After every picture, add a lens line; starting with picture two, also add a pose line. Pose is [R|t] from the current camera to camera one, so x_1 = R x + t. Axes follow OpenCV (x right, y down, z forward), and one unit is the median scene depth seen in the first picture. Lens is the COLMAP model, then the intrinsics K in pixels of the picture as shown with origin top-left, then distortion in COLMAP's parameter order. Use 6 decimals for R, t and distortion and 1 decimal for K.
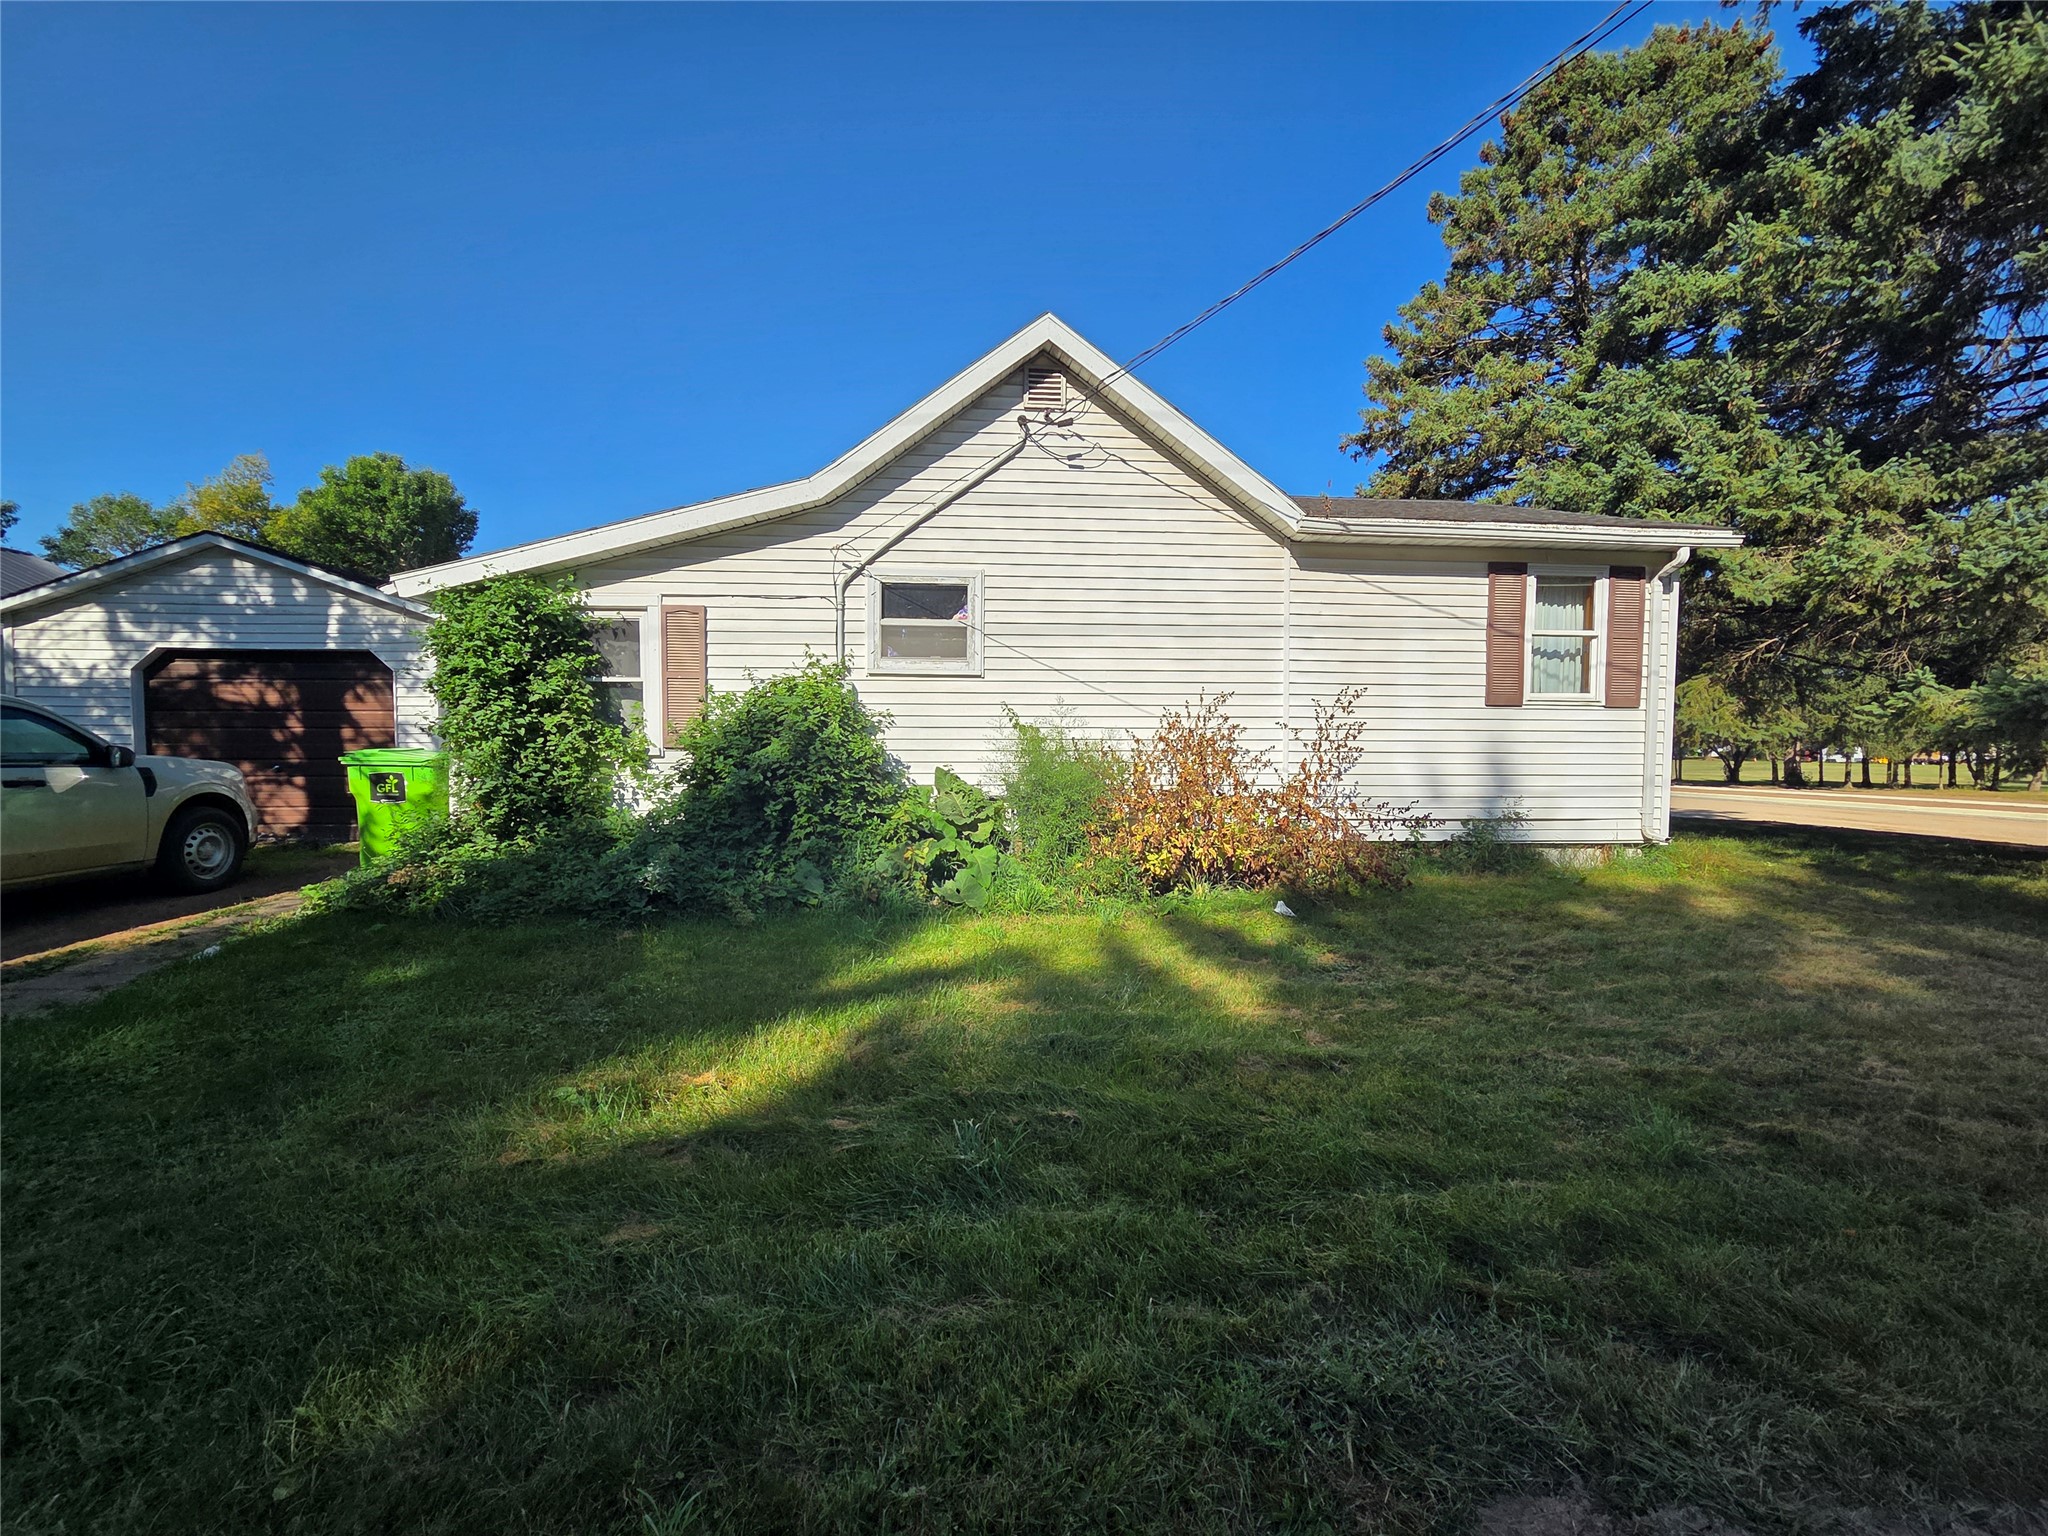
lens RADIAL K [[840.0, 0, 1016.6], [0, 840.0, 779.5], [0, 0, 1]] dist [0.000384, 0.000148]
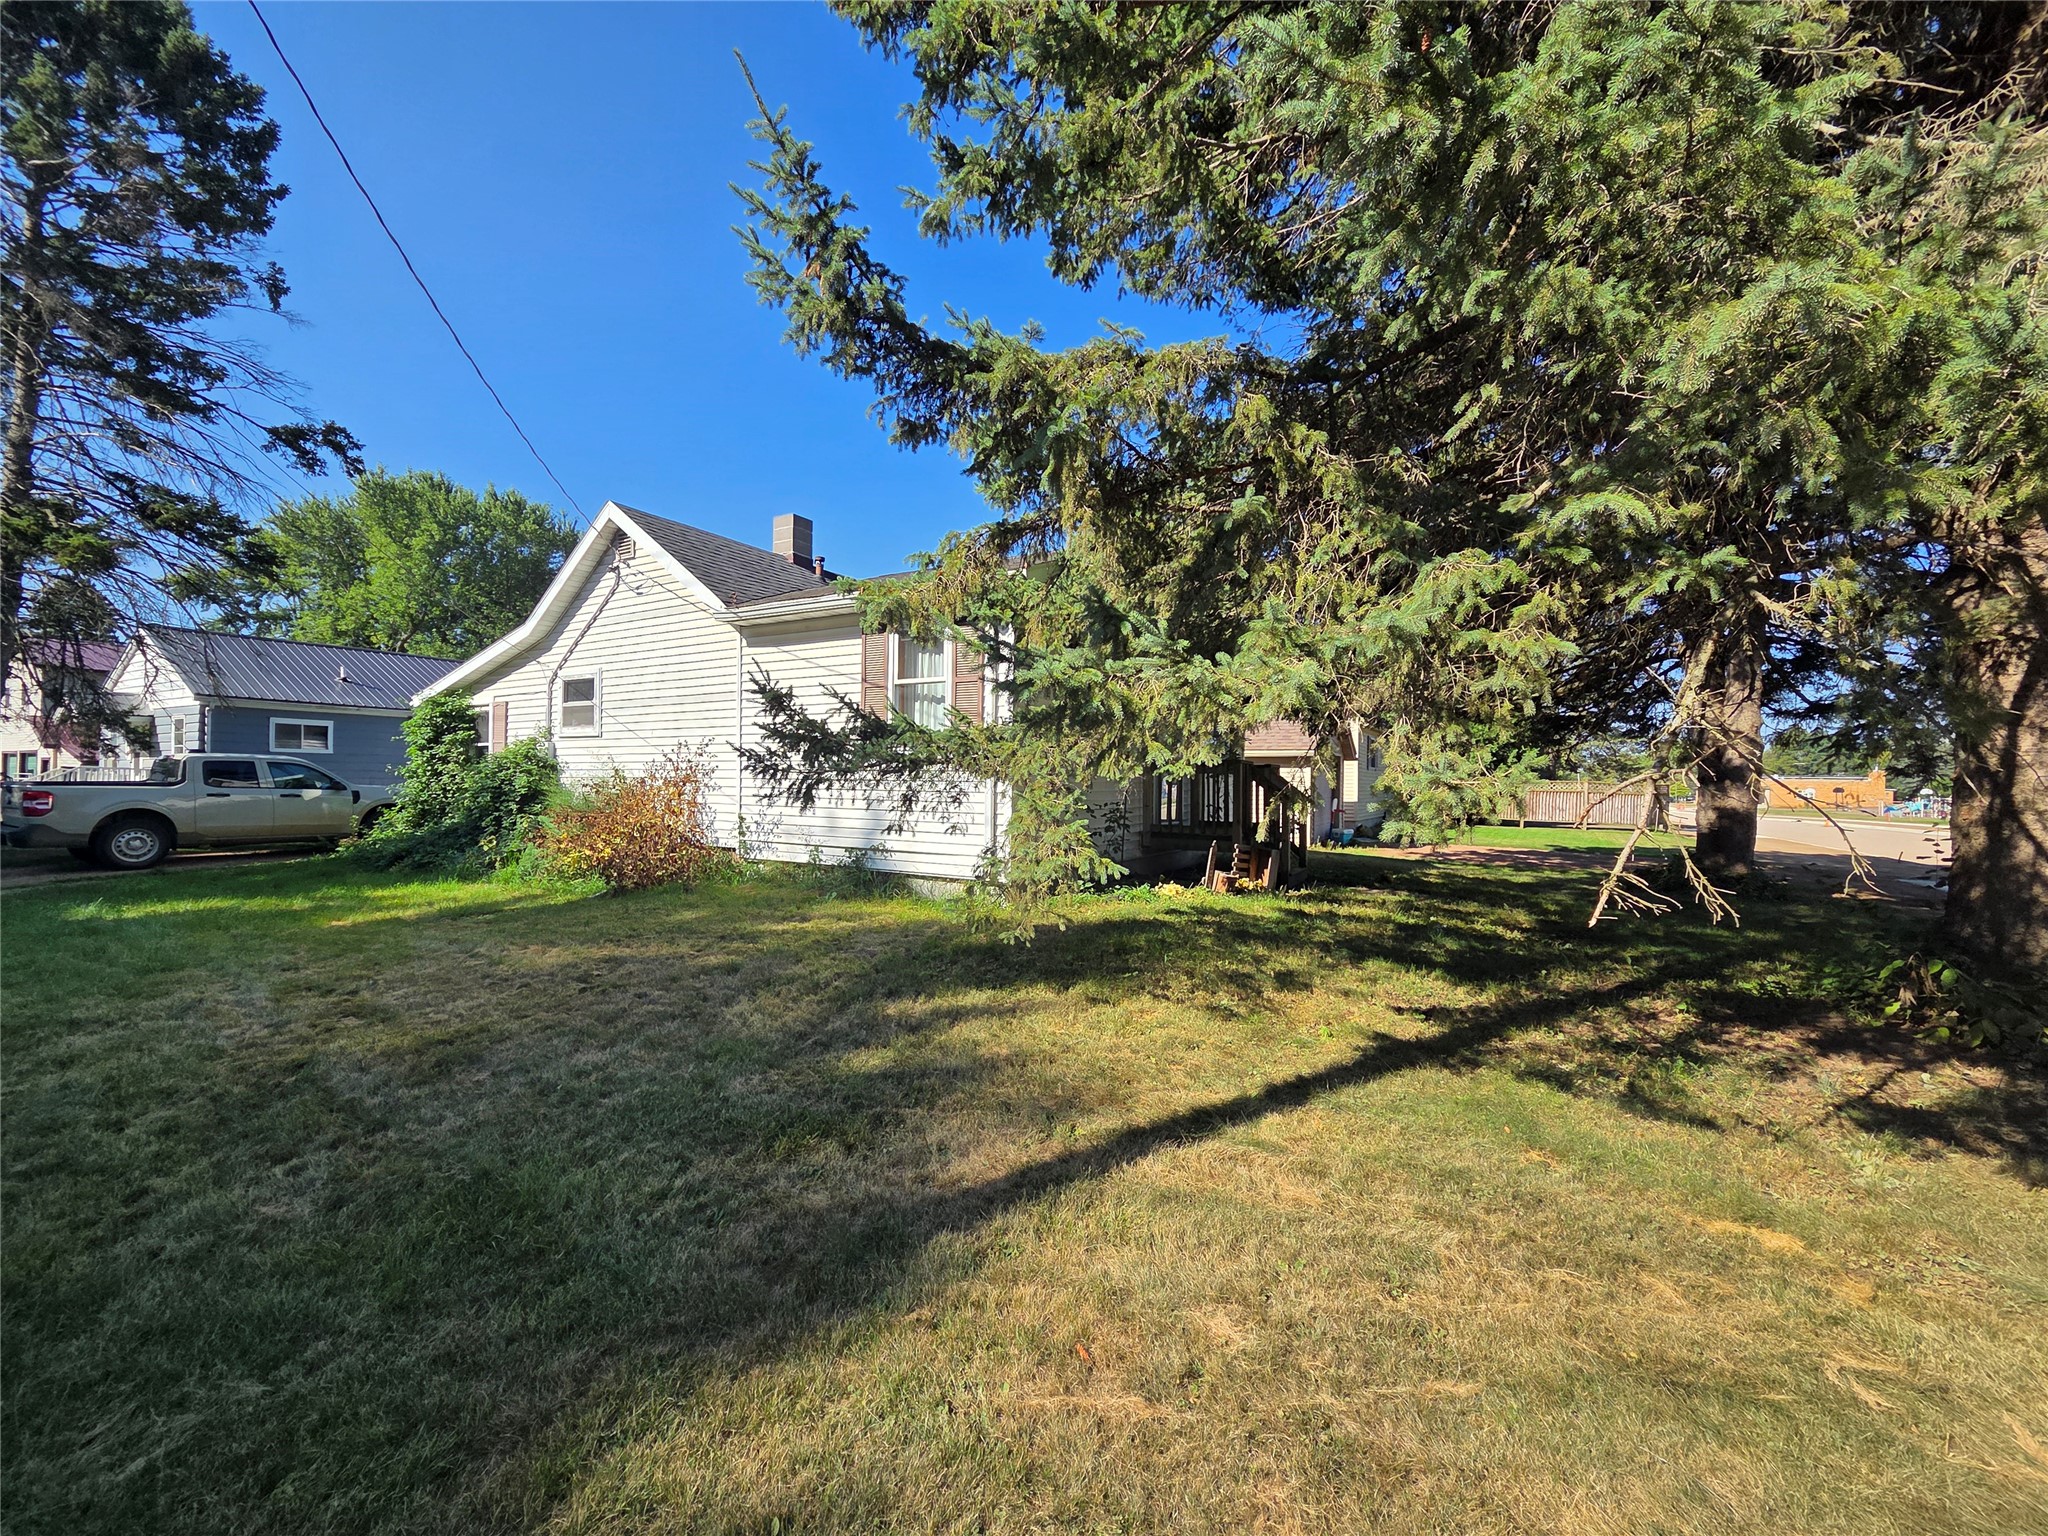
lens RADIAL K [[840.0, 0, 1016.6], [0, 840.0, 779.5], [0, 0, 1]] dist [0.000384, 0.000148]
pose [[0.812552, 0.000285, -0.582888, 1.479308], [-0.038775, 0.997811, -0.053564, 0.007892], [0.581597, 0.066125, 0.810785, 0.207842]]
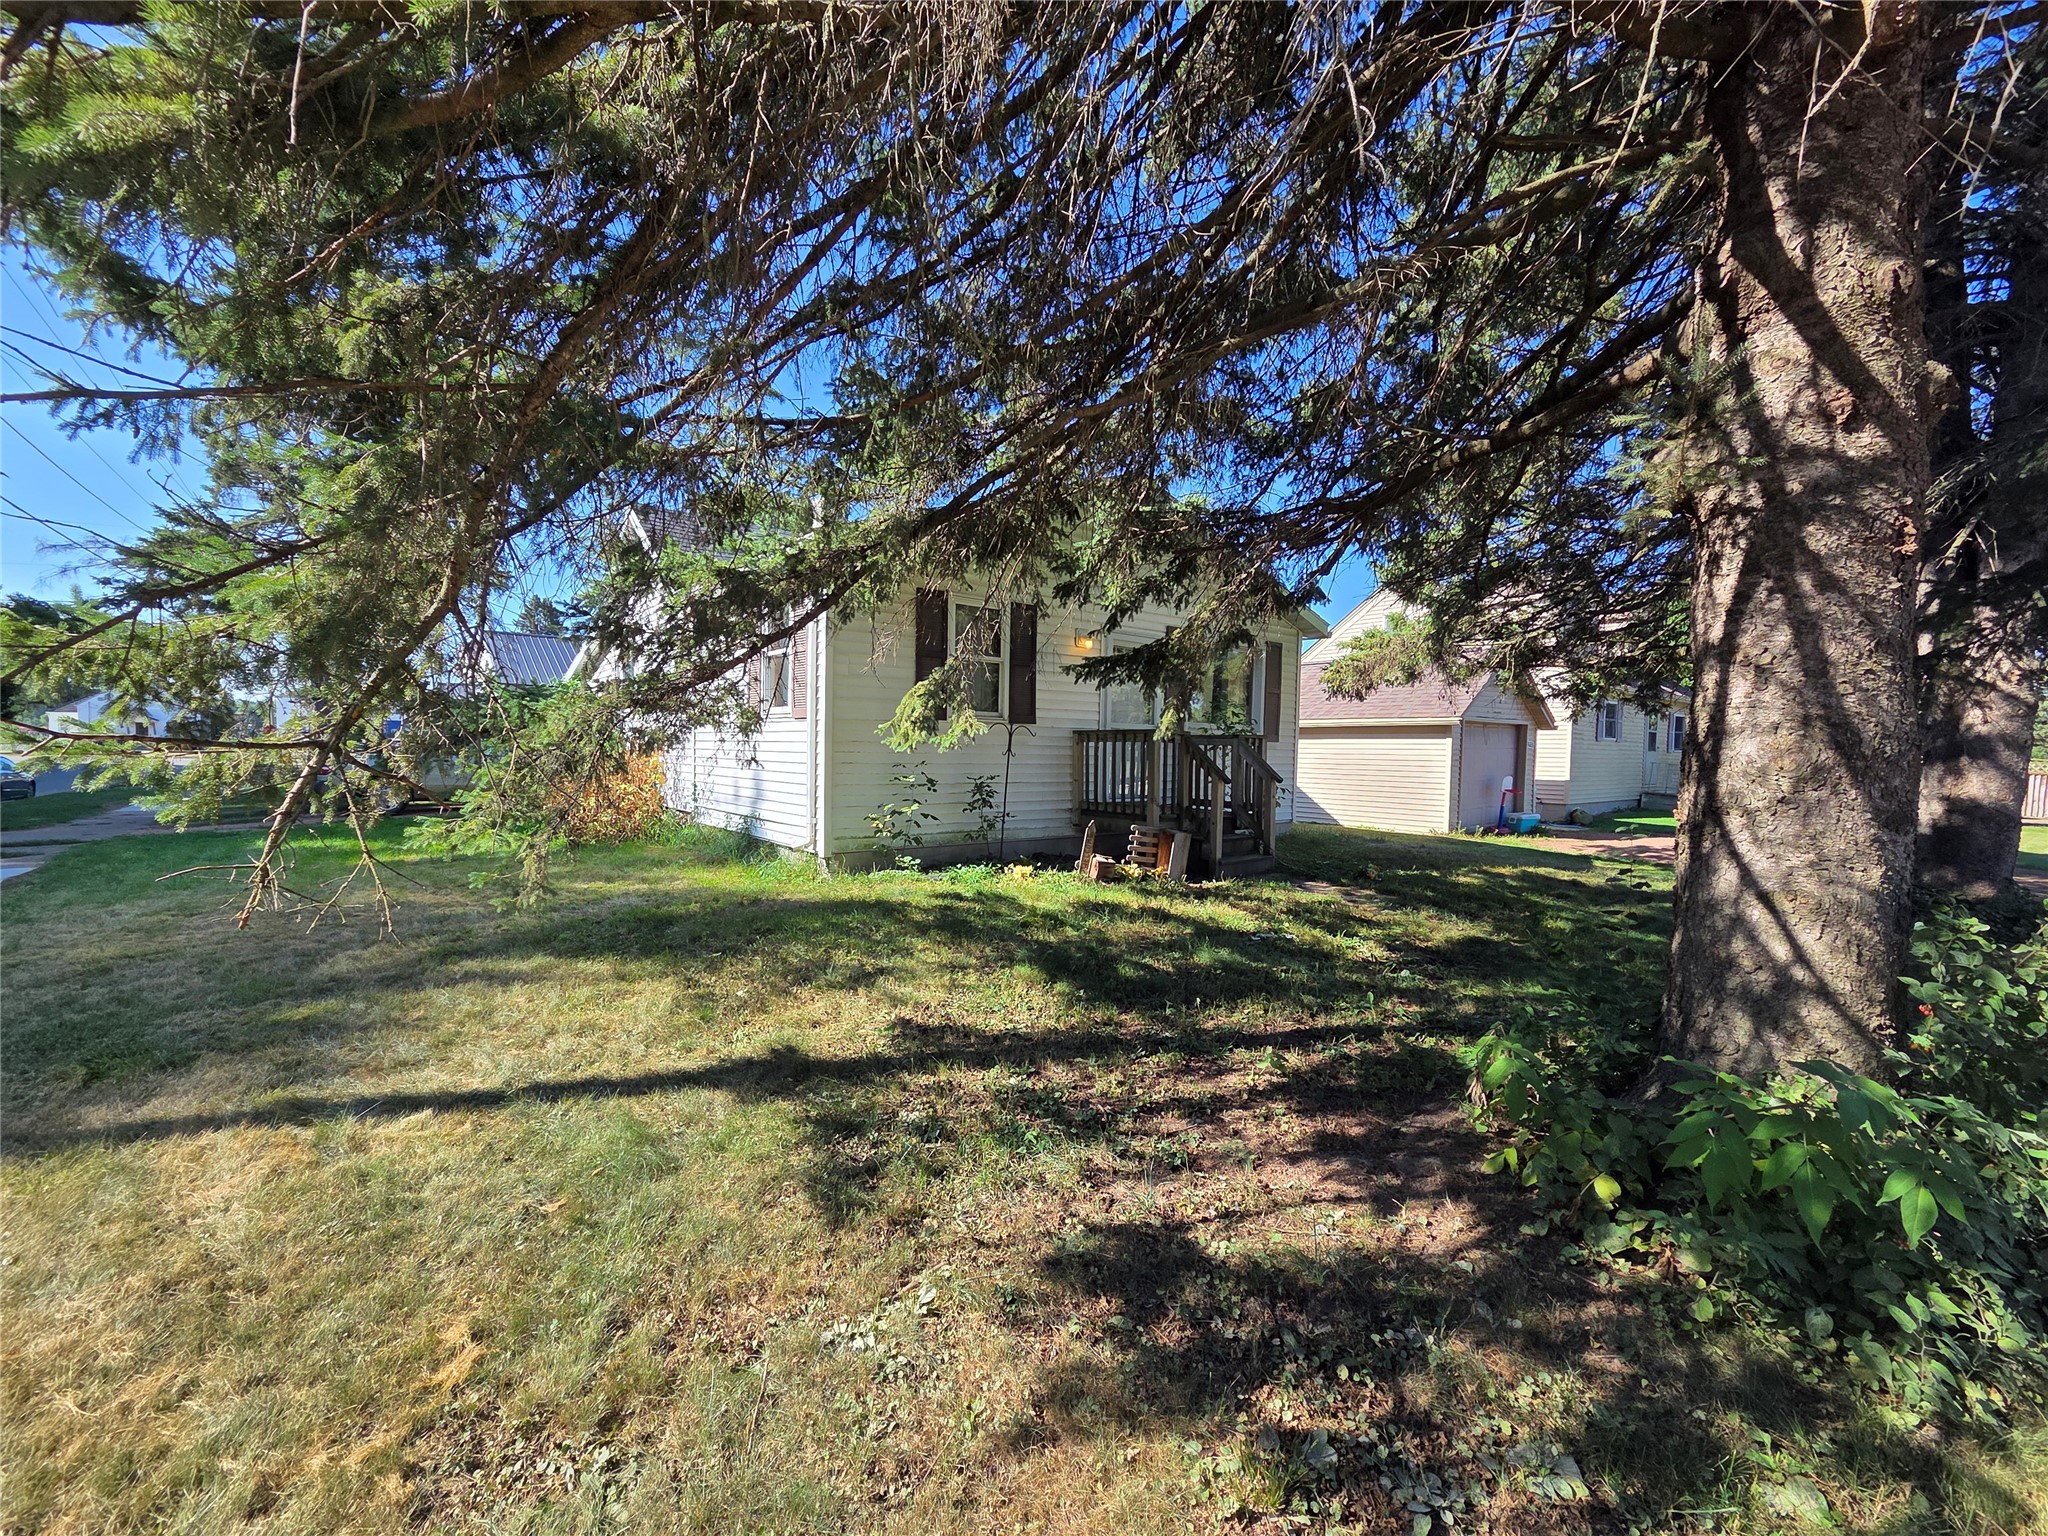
lens RADIAL K [[840.0, 0, 1016.6], [0, 840.0, 779.5], [0, 0, 1]] dist [0.000384, 0.000148]
pose [[0.556538, 0.030845, -0.830249, 1.854417], [-0.059322, 0.998235, -0.002680, -0.024984], [0.828702, 0.050744, 0.557386, 0.693191]]
